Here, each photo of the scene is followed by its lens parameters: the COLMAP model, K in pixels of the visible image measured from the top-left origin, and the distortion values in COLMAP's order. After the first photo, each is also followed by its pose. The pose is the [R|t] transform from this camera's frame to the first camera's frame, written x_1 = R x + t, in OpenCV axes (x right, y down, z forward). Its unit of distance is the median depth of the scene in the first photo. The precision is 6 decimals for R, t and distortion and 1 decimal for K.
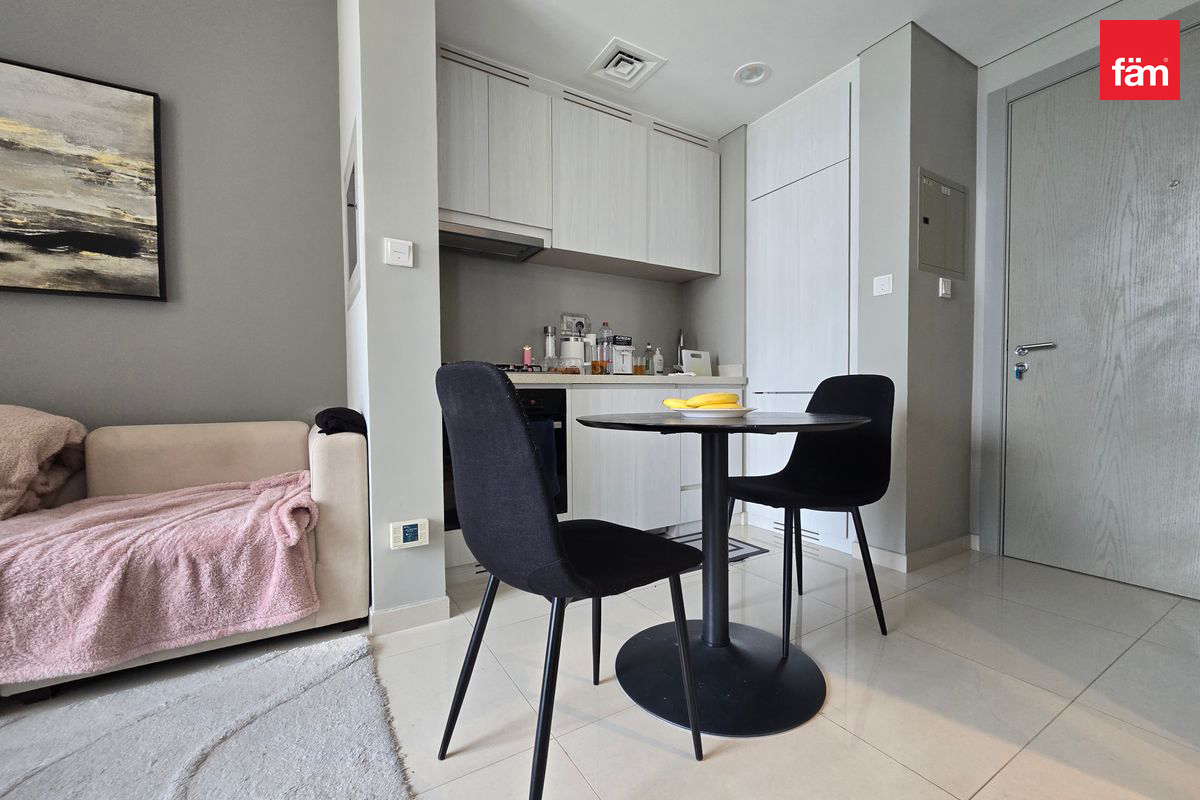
lens RADIAL K [[494.7, 0, 601.1], [0, 494.7, 406.3], [0, 0, 1]] dist [-0.006810, 0.002734]
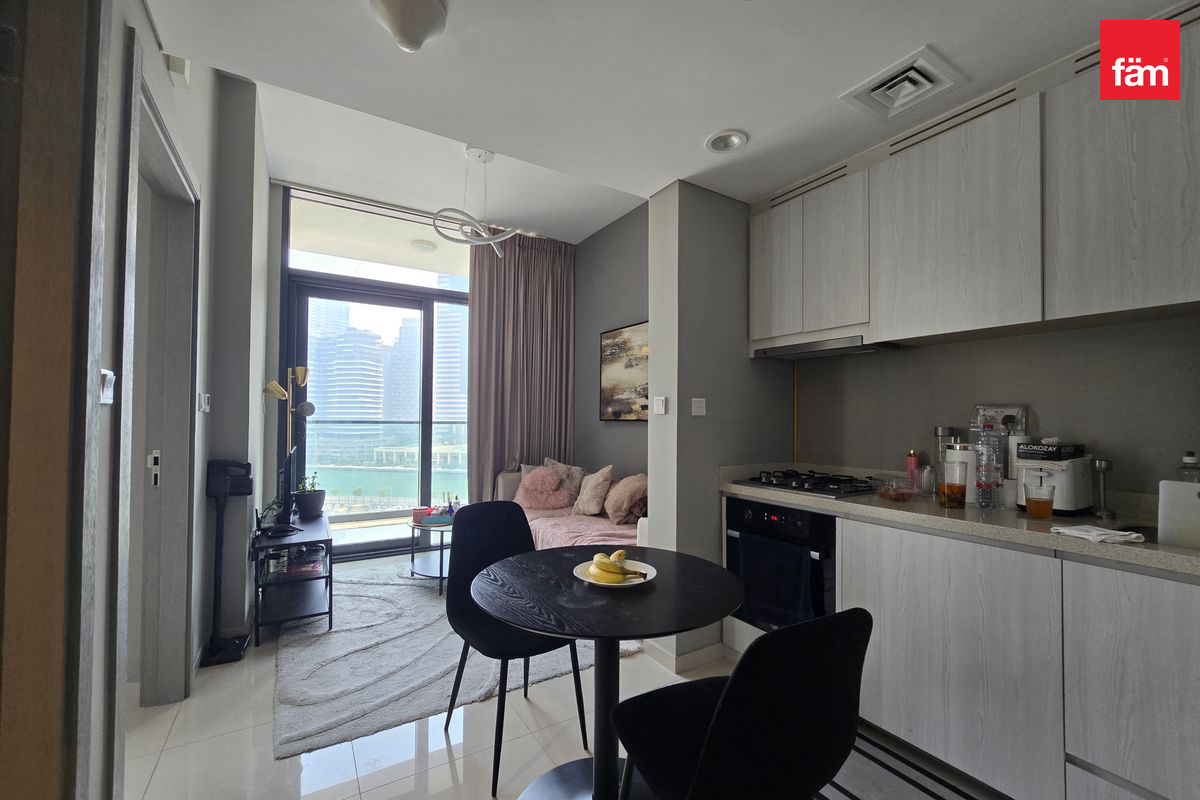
lens RADIAL K [[494.7, 0, 607.6], [0, 494.7, 409.9], [0, 0, 1]] dist [-0.006810, 0.002734]
pose [[0.011230, -0.009322, -0.999893, 1.005152], [-0.035587, 0.999319, -0.009716, -0.254550], [0.999303, 0.035693, 0.010891, 0.758497]]
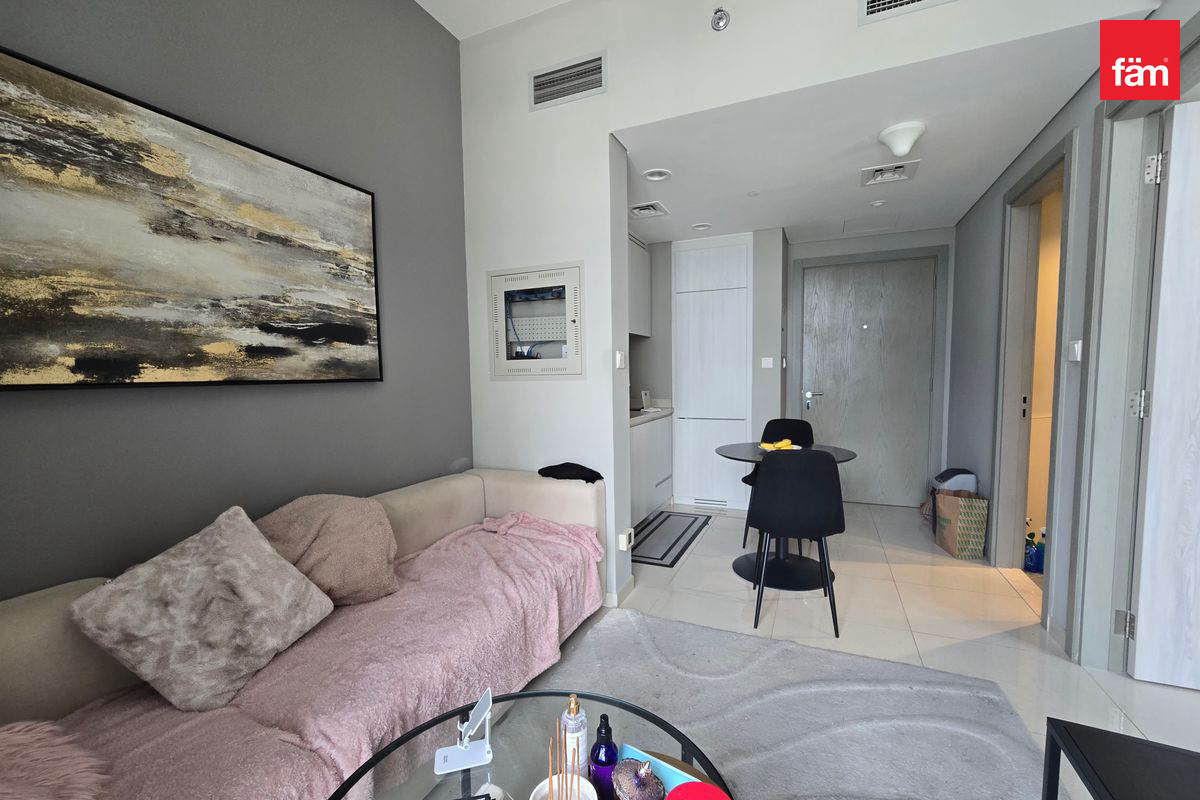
lens RADIAL K [[494.7, 0, 596.8], [0, 494.7, 411.5], [0, 0, 1]] dist [-0.006810, 0.002734]
pose [[0.824540, -0.048638, 0.563710, -1.231690], [0.025141, 0.998464, 0.049376, -0.208804], [-0.565246, -0.026540, 0.824496, -0.212872]]
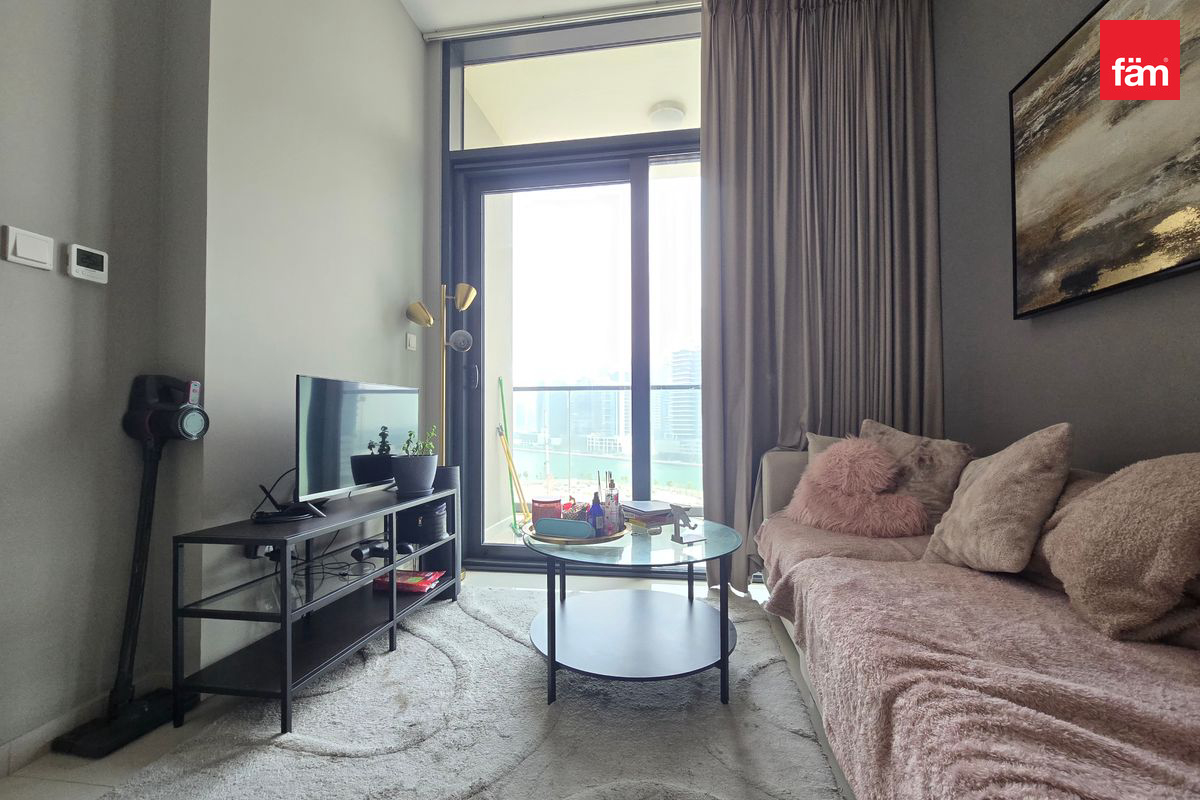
lens RADIAL K [[494.7, 0, 605.7], [0, 494.7, 410.4], [0, 0, 1]] dist [-0.006810, 0.002734]
pose [[-0.642506, -0.005274, -0.766262, -0.291059], [-0.011537, 0.999930, 0.002791, -0.037031], [0.766194, 0.010633, -0.642522, 0.756778]]
